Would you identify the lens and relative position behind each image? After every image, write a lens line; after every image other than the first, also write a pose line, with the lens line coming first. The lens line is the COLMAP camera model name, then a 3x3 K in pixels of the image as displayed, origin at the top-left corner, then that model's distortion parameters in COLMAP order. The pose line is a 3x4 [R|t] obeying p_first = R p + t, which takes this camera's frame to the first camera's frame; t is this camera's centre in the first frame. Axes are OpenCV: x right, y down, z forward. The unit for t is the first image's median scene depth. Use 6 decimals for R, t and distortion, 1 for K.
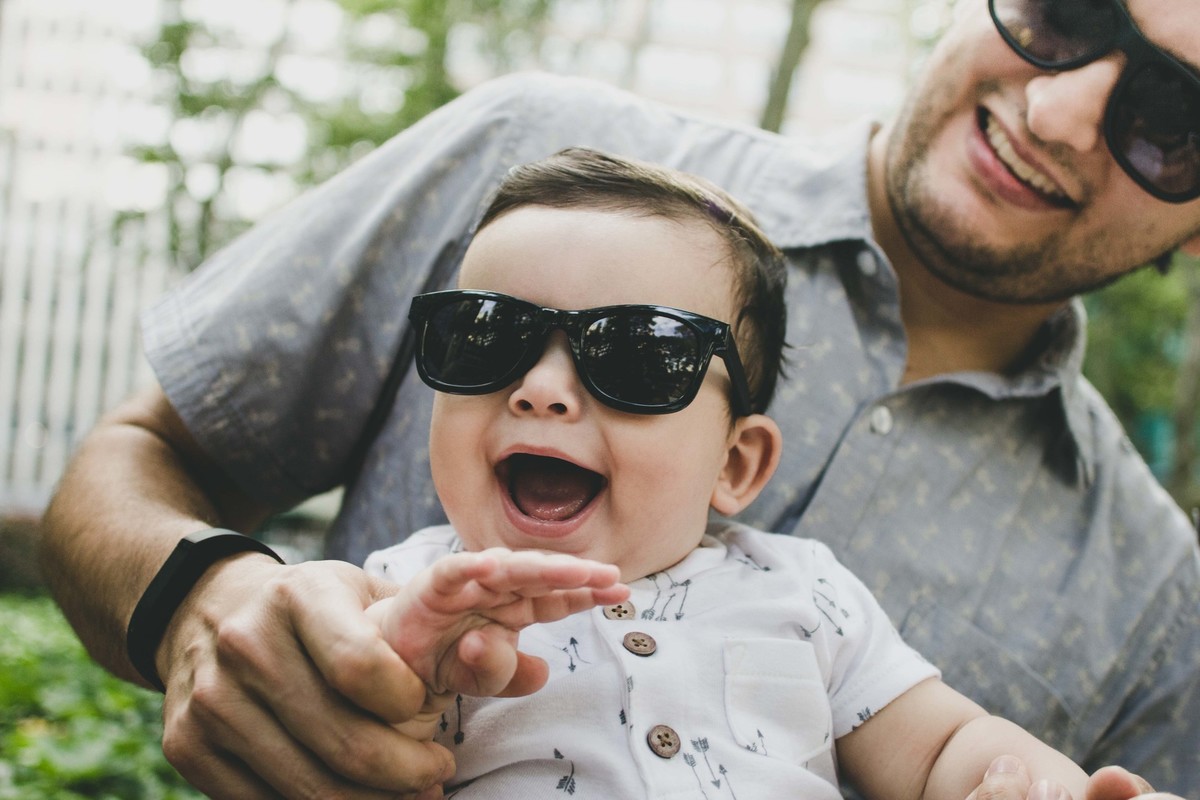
lens RADIAL K [[1658.0, 0, 591.2], [0, 1658.0, 406.2], [0, 0, 1]] dist [-0.038776, 0.000000]
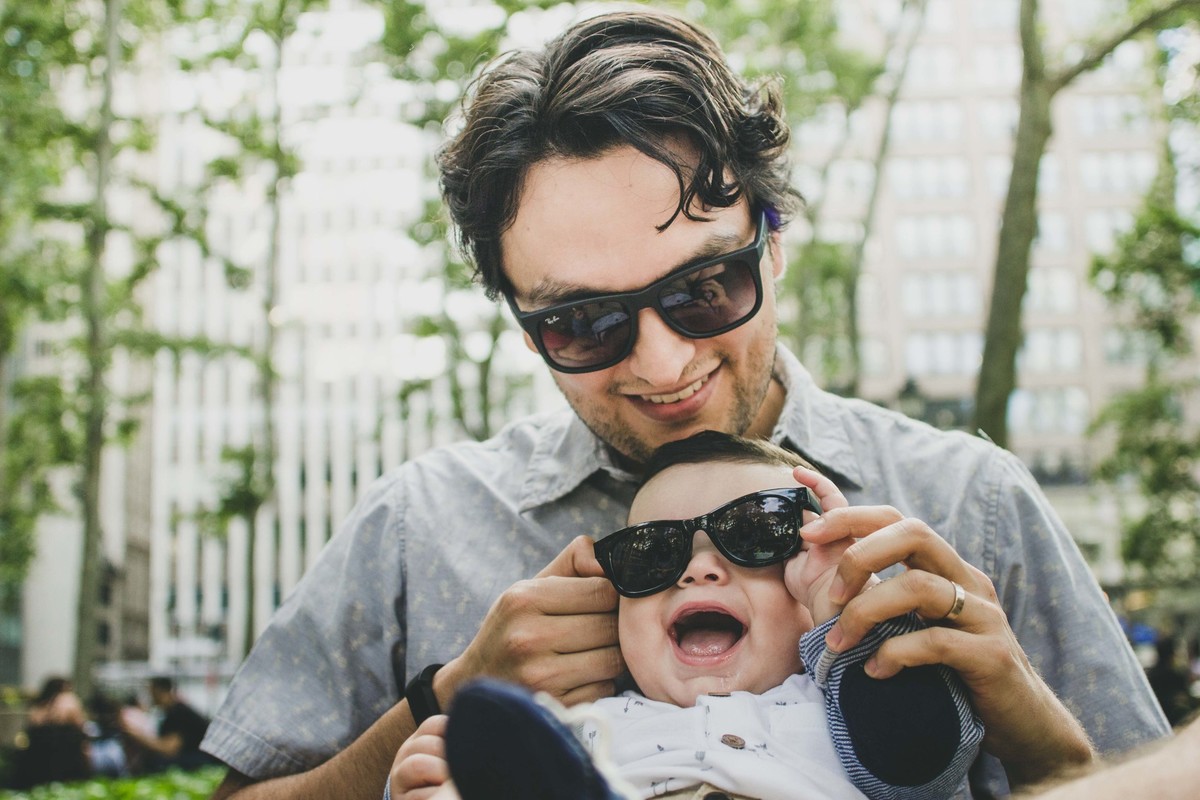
lens RADIAL K [[1658.0, 0, 596.0], [0, 1658.0, 388.9], [0, 0, 1]] dist [-0.038776, 0.000000]
pose [[0.979118, -0.121148, -0.163254, 0.126314], [0.106687, 0.989778, -0.094644, -0.032278], [0.173051, 0.075251, 0.982034, -0.358564]]
